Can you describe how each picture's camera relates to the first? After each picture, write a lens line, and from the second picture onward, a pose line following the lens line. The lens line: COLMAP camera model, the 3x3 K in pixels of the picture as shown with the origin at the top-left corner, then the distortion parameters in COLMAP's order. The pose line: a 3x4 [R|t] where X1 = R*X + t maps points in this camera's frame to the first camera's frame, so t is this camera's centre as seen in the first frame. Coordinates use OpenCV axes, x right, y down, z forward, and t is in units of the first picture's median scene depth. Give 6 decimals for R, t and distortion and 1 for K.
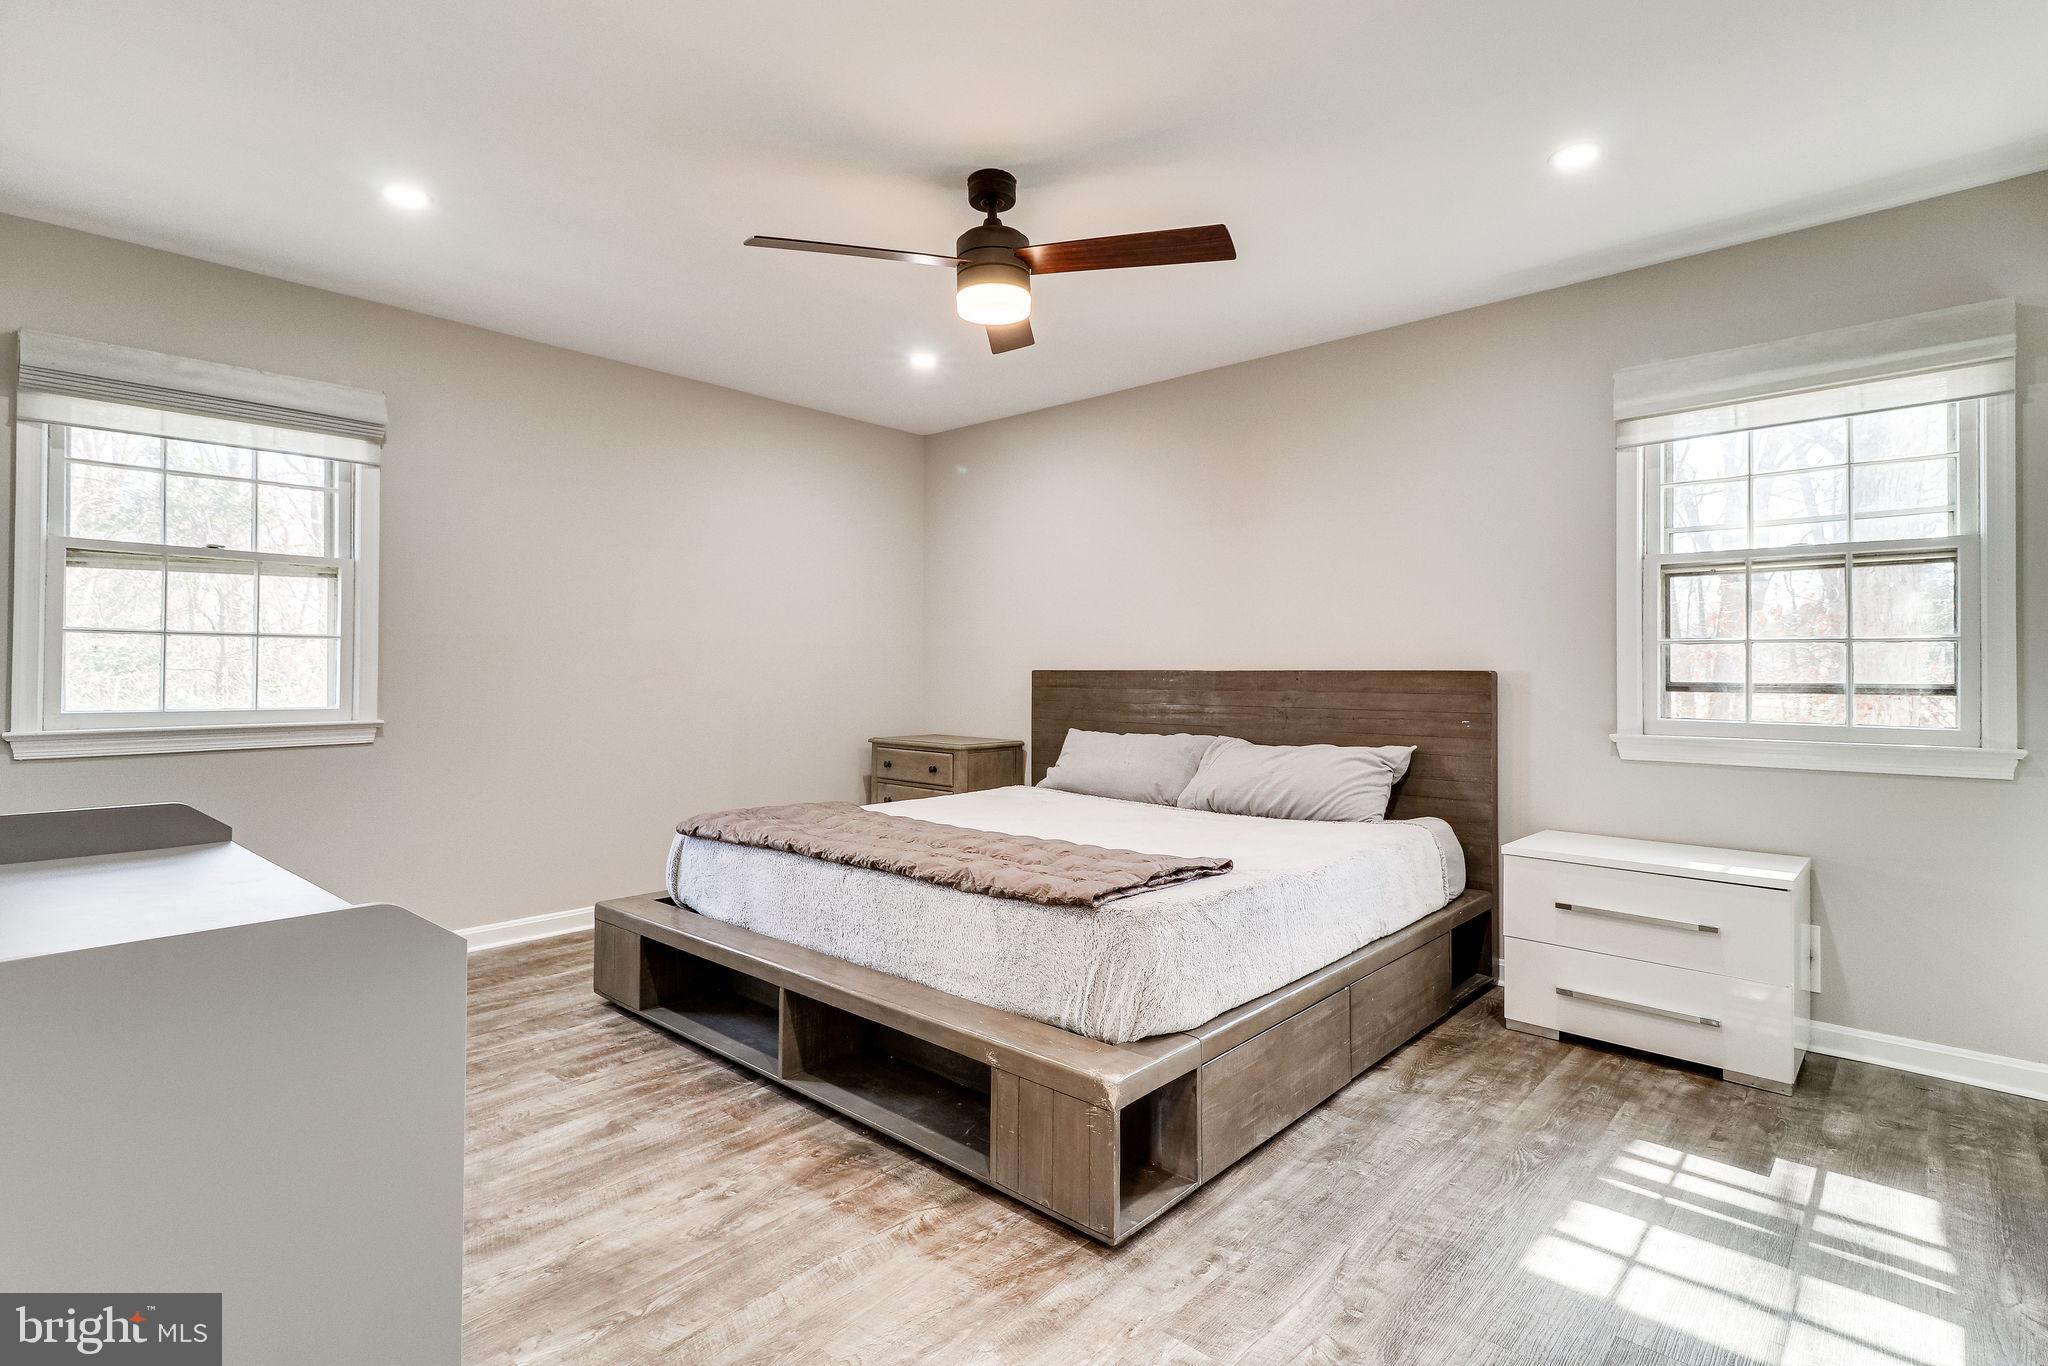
lens RADIAL K [[989.7, 0, 1019.0], [0, 989.7, 673.1], [0, 0, 1]] dist [0.012969, -0.015865]
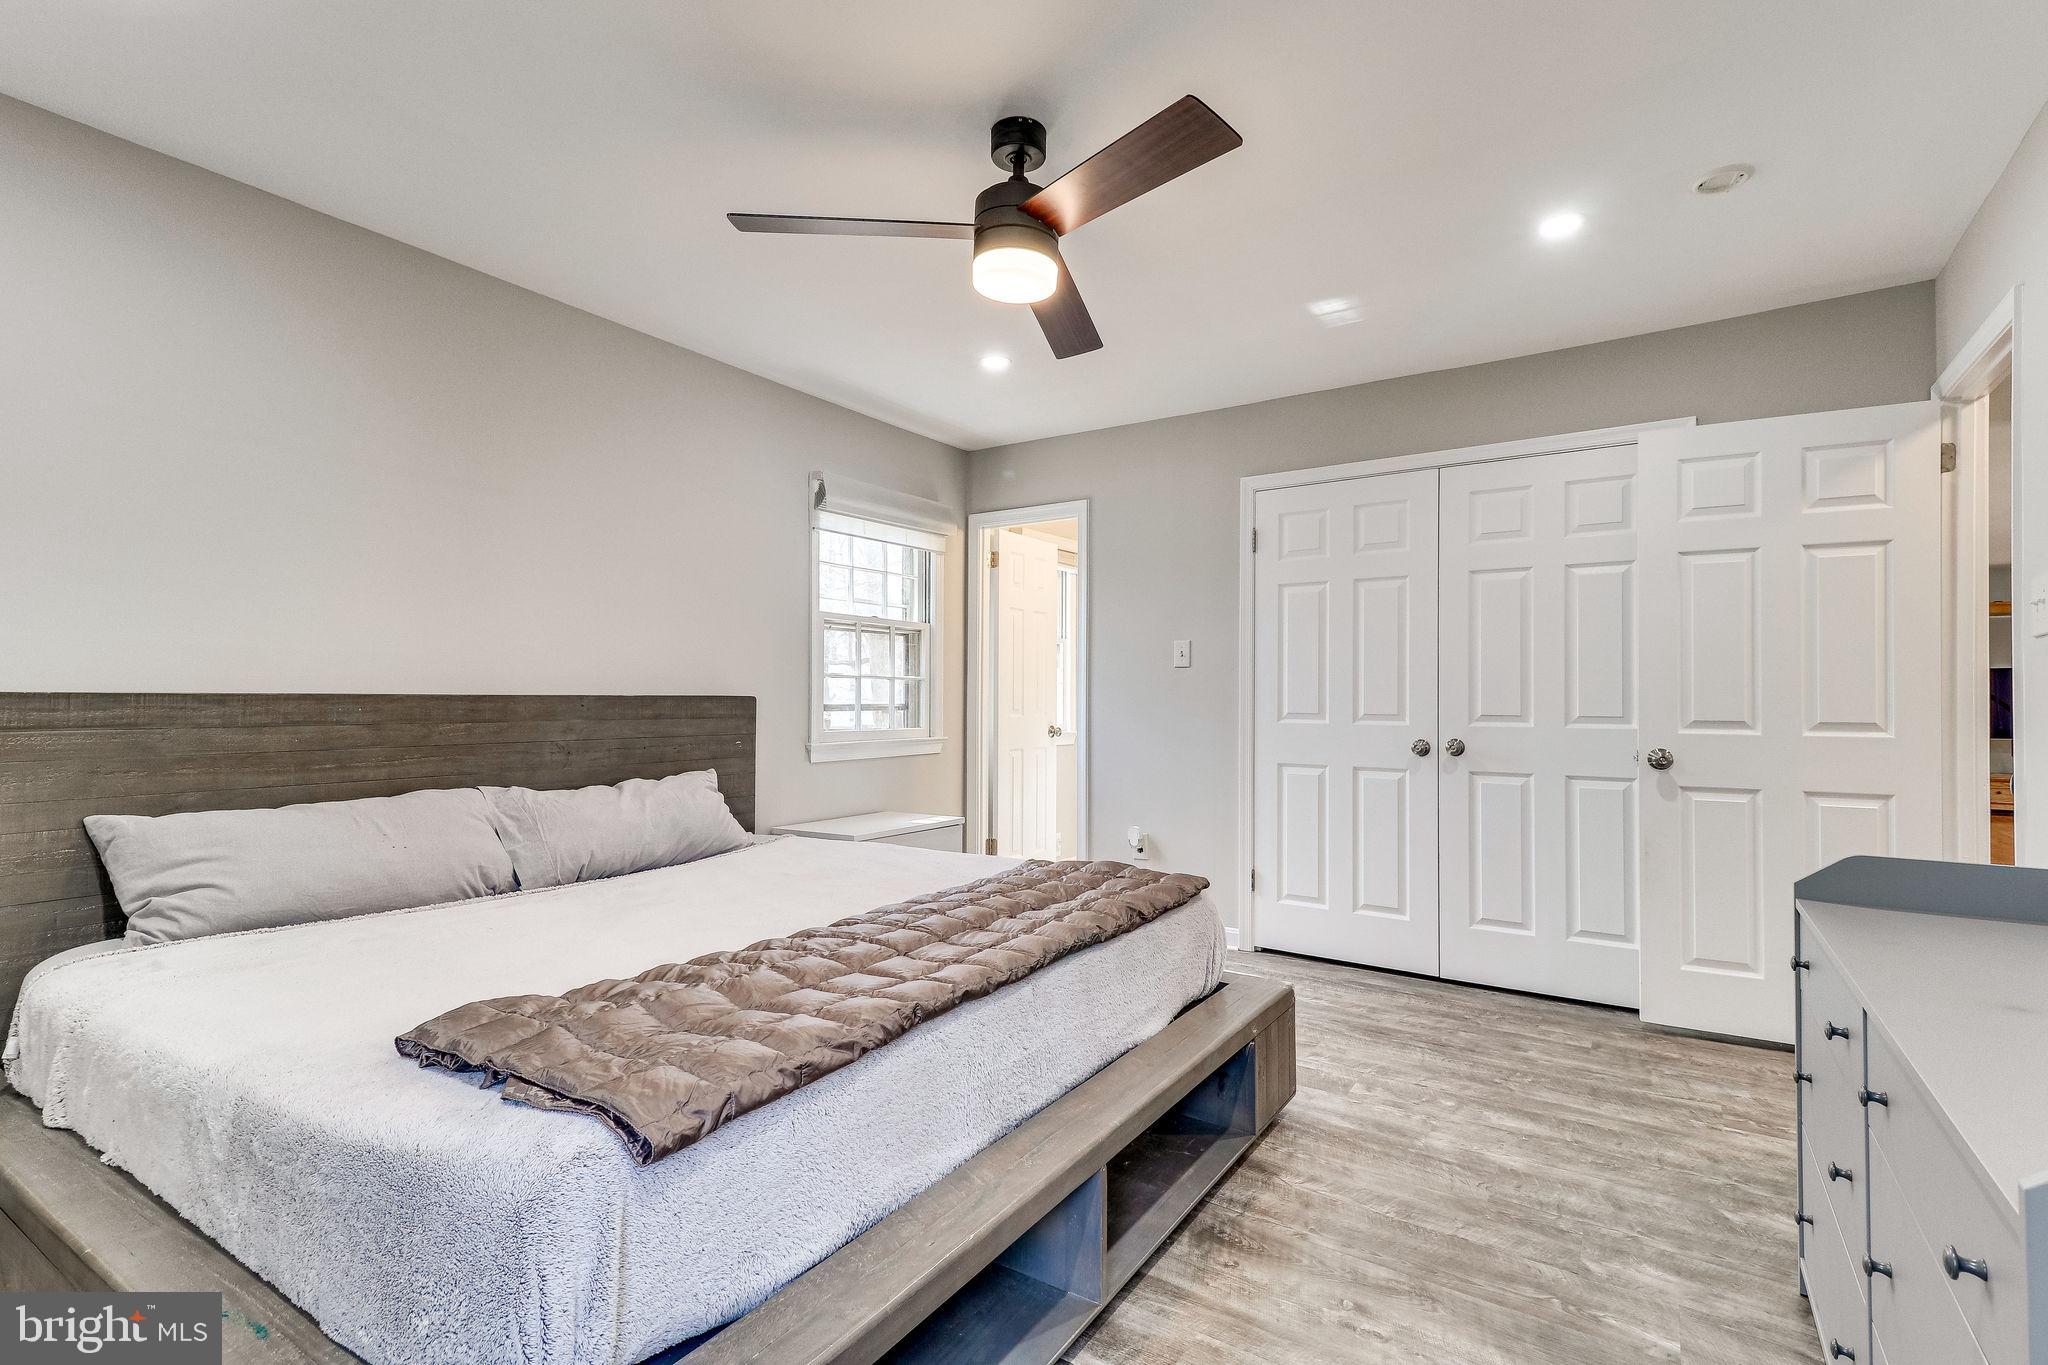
lens RADIAL K [[959.5, 0, 1021.0], [0, 959.5, 701.4], [0, 0, 1]] dist [0.014341, -0.014391]
pose [[-0.159530, -0.006785, 0.987170, -0.753134], [-0.001379, 0.999977, 0.006651, -0.004603], [-0.987192, -0.000300, -0.159536, 0.995636]]
